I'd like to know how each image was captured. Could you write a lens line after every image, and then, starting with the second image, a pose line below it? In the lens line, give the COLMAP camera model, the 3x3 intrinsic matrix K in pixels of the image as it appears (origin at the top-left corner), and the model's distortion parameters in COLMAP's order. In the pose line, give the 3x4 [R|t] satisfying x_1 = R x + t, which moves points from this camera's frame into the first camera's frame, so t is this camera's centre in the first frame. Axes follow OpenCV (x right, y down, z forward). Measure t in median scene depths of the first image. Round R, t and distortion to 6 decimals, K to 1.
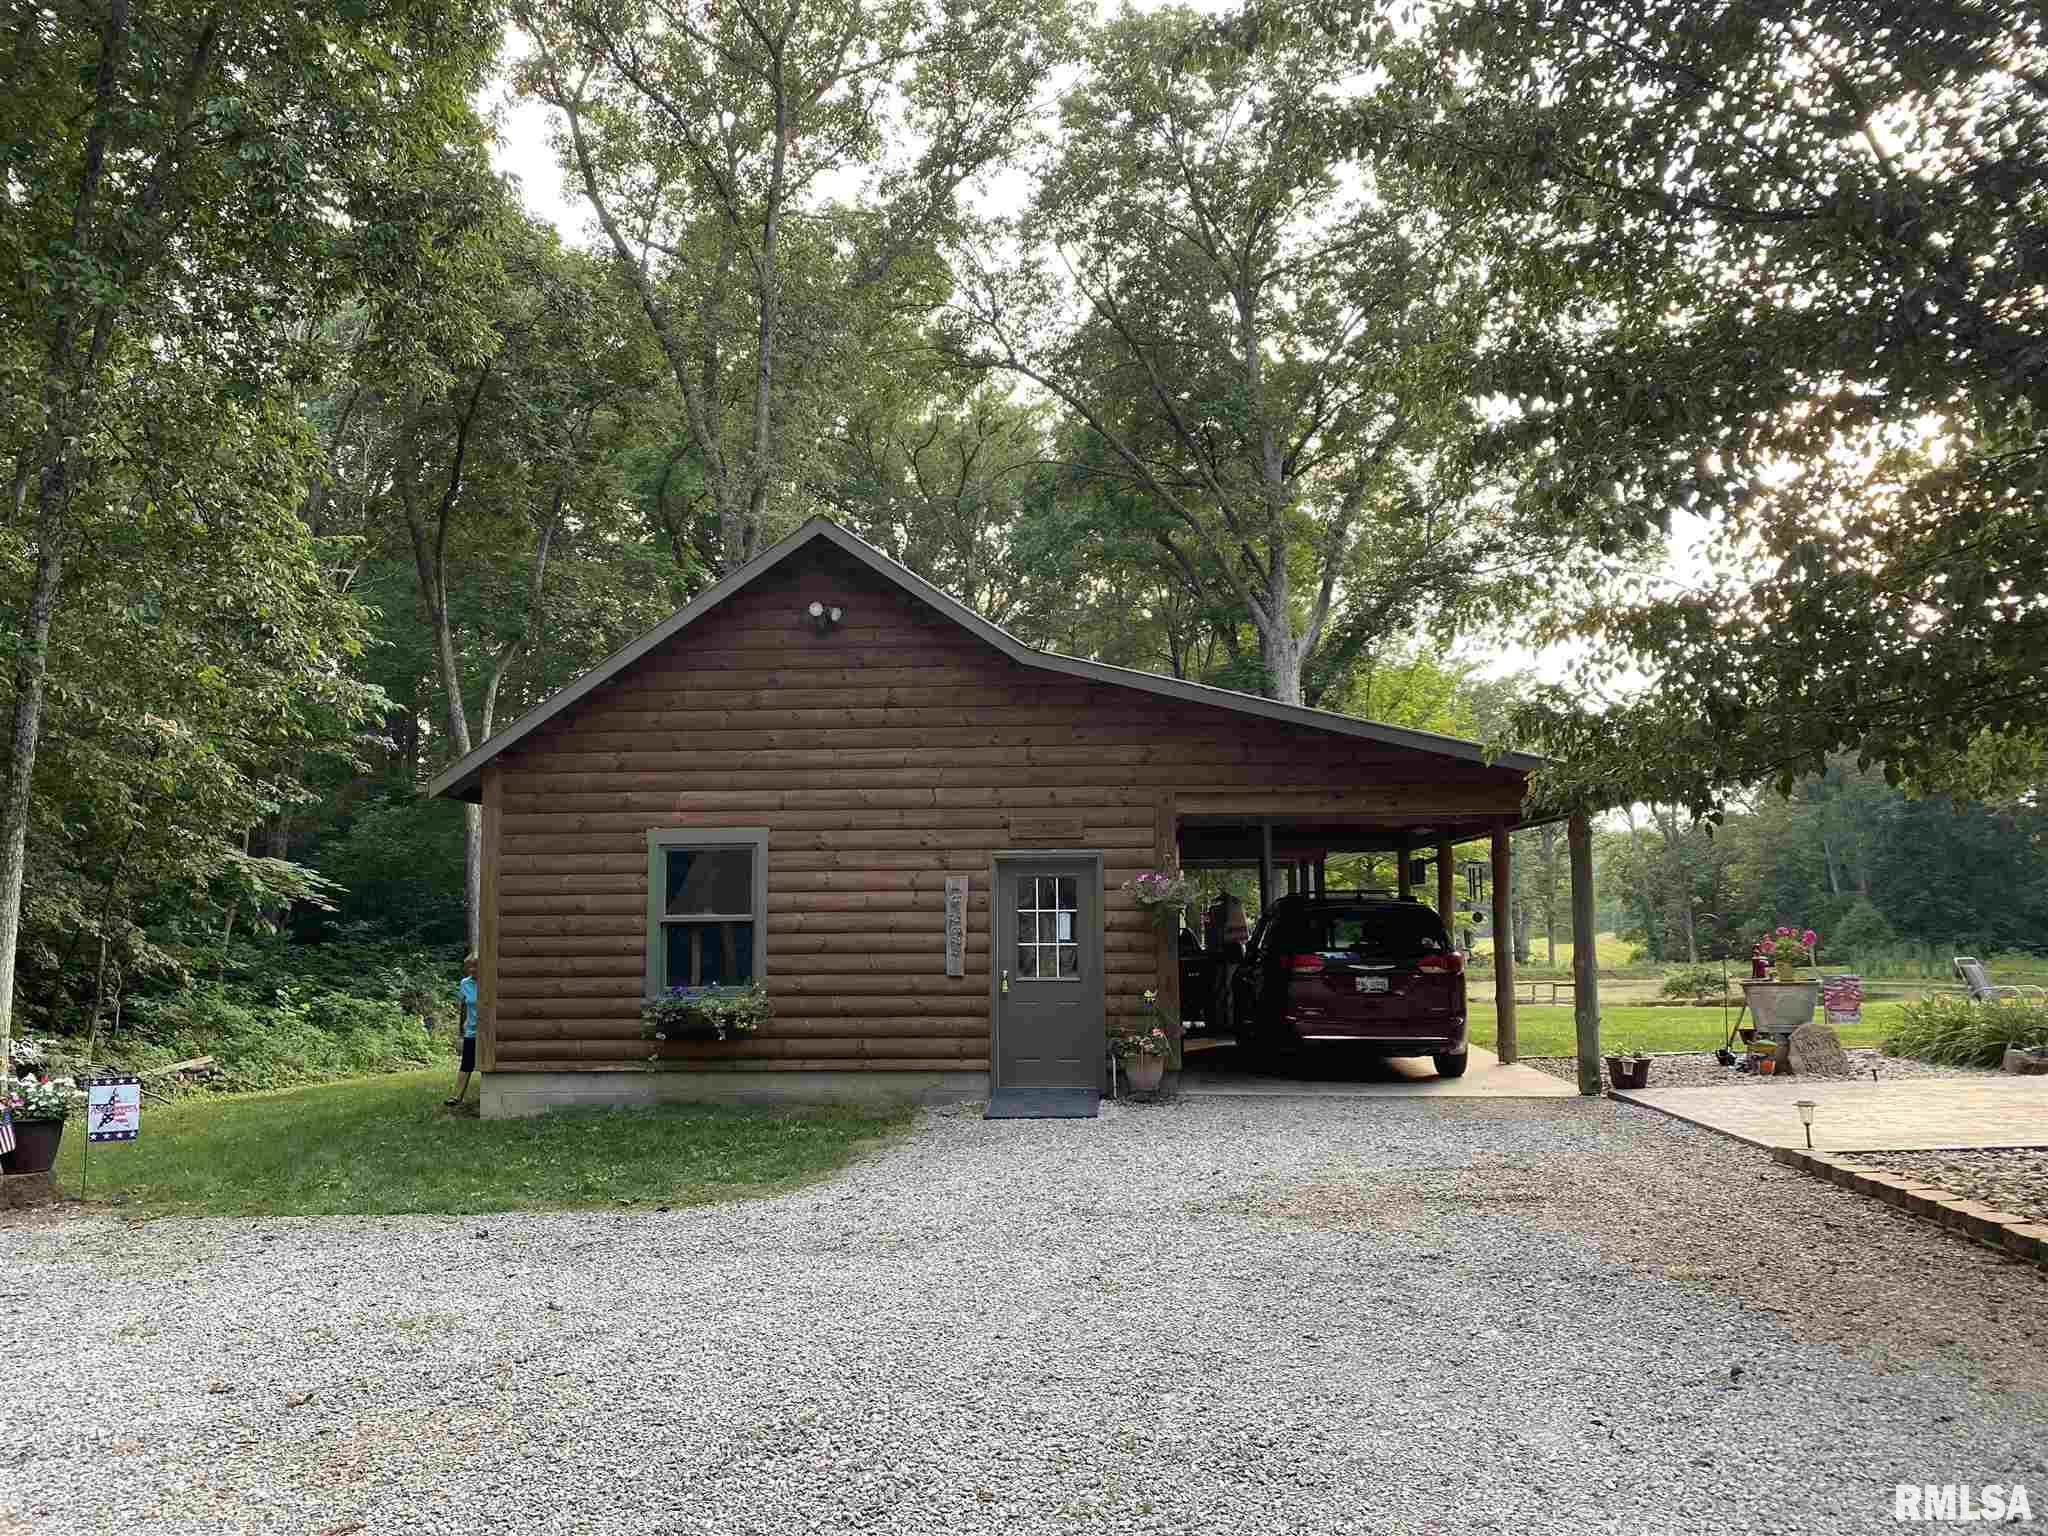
lens RADIAL K [[1580.4, 0, 1026.1], [0, 1580.4, 794.2], [0, 0, 1]] dist [0.119359, -0.224570]
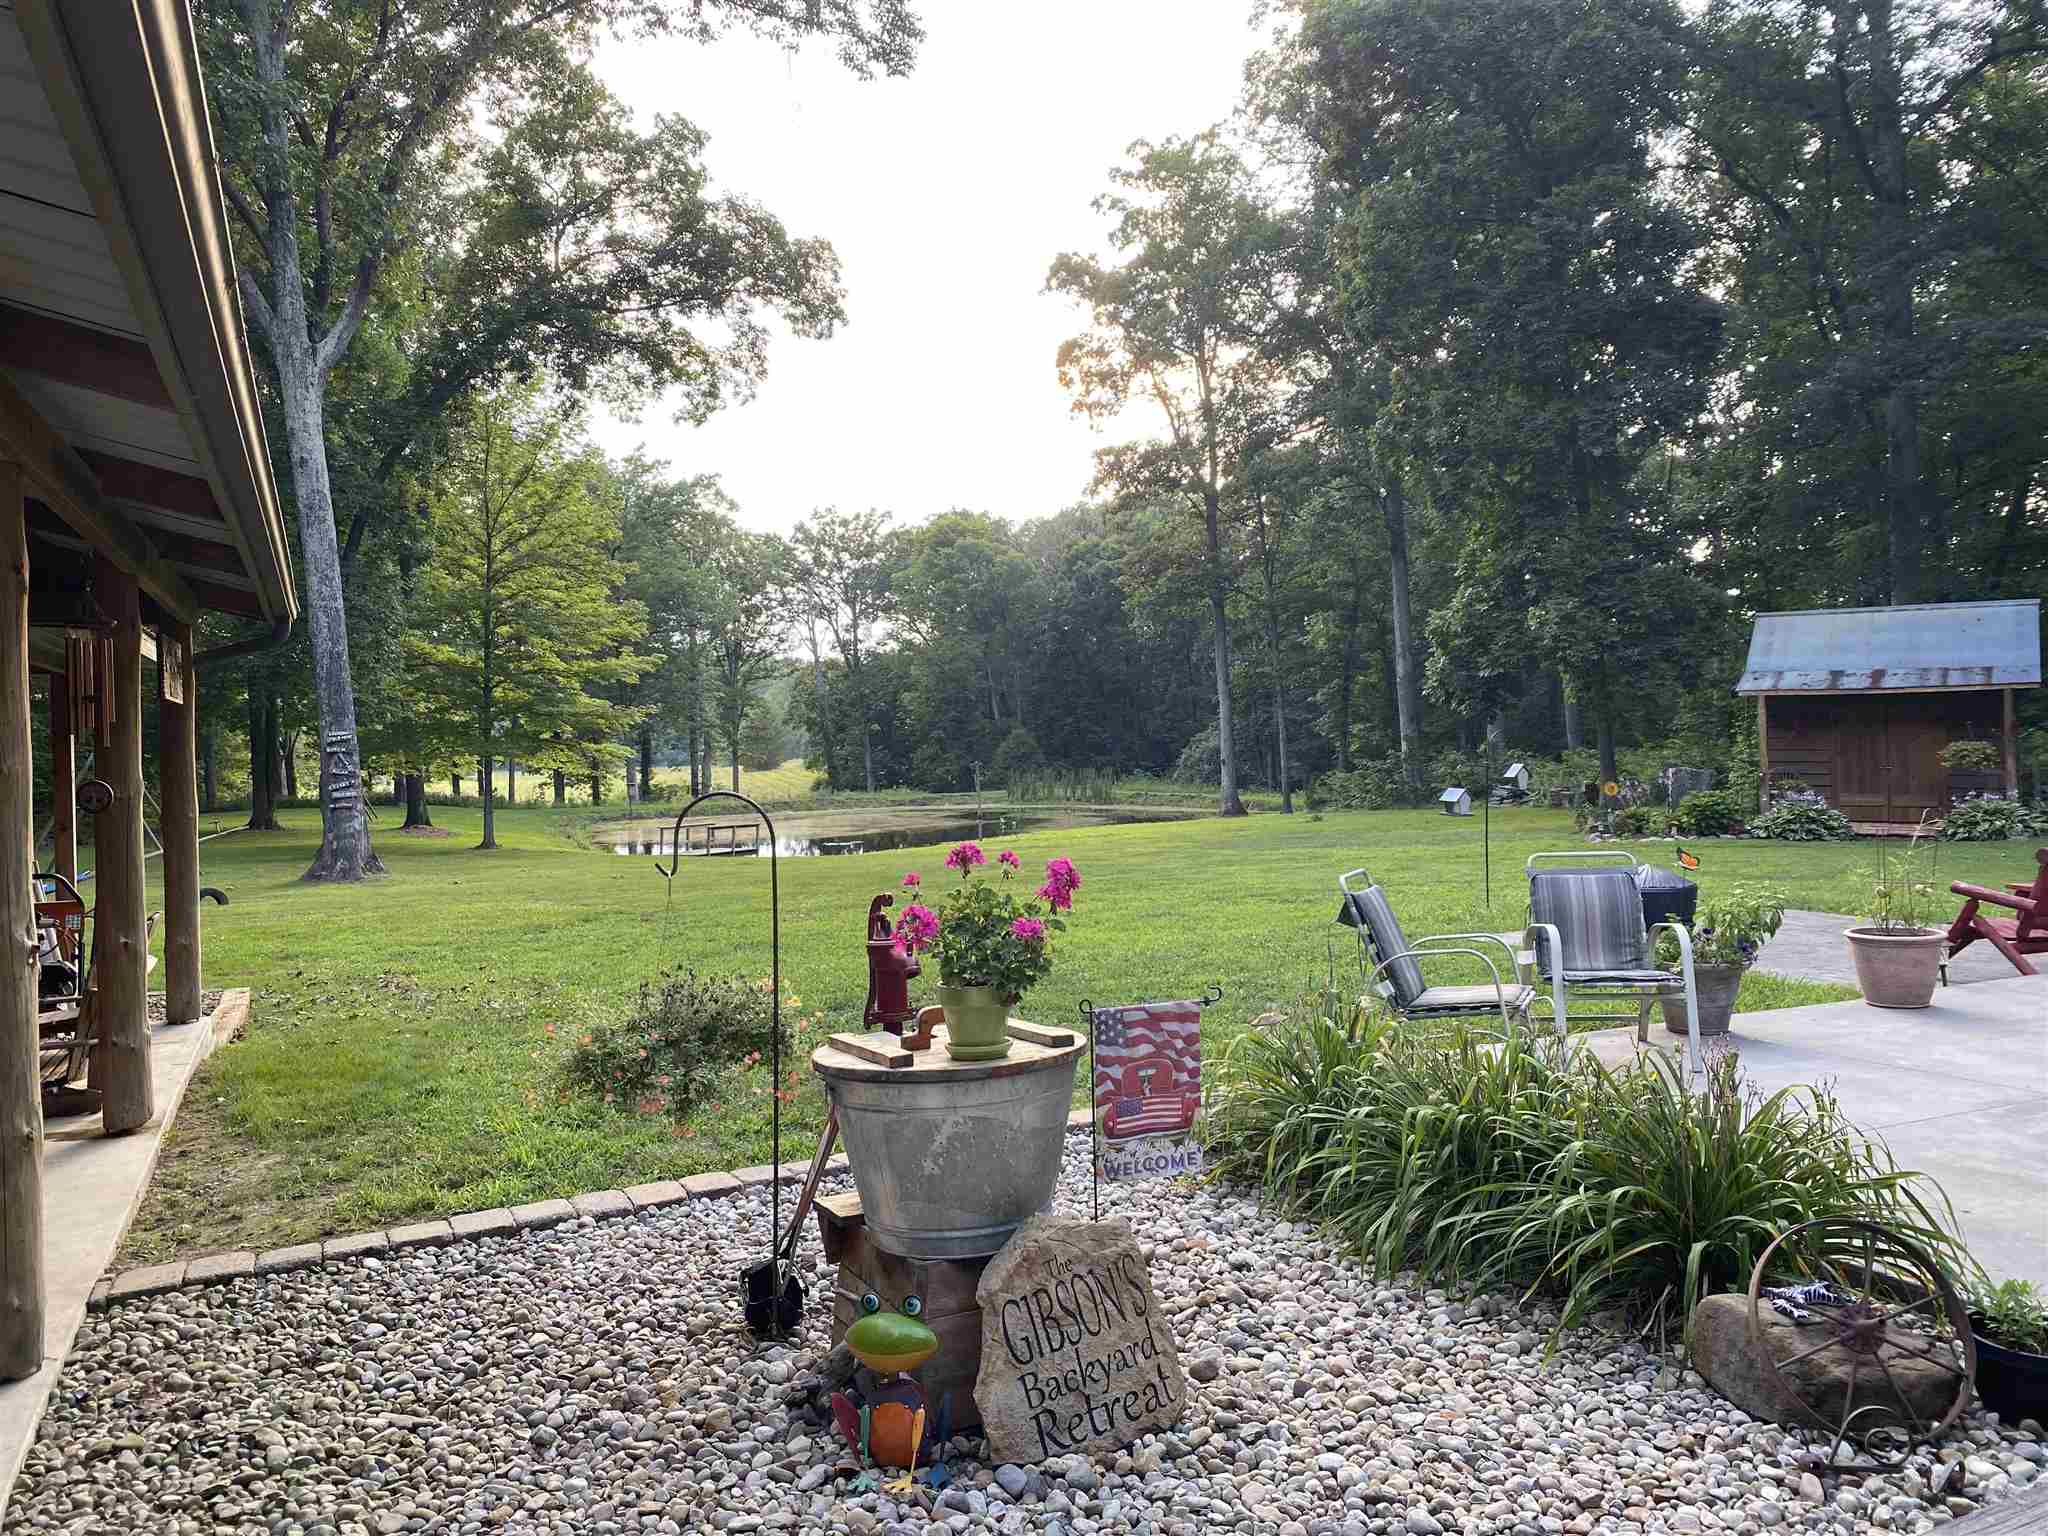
lens RADIAL K [[1607.0, 0, 1027.7], [0, 1607.0, 759.2], [0, 0, 1]] dist [0.002125, 0.003511]
pose [[0.883520, -0.010491, 0.468276, 0.085391], [-0.029657, 0.996490, 0.078280, 0.011281], [-0.467454, -0.083050, 0.880108, 0.182947]]
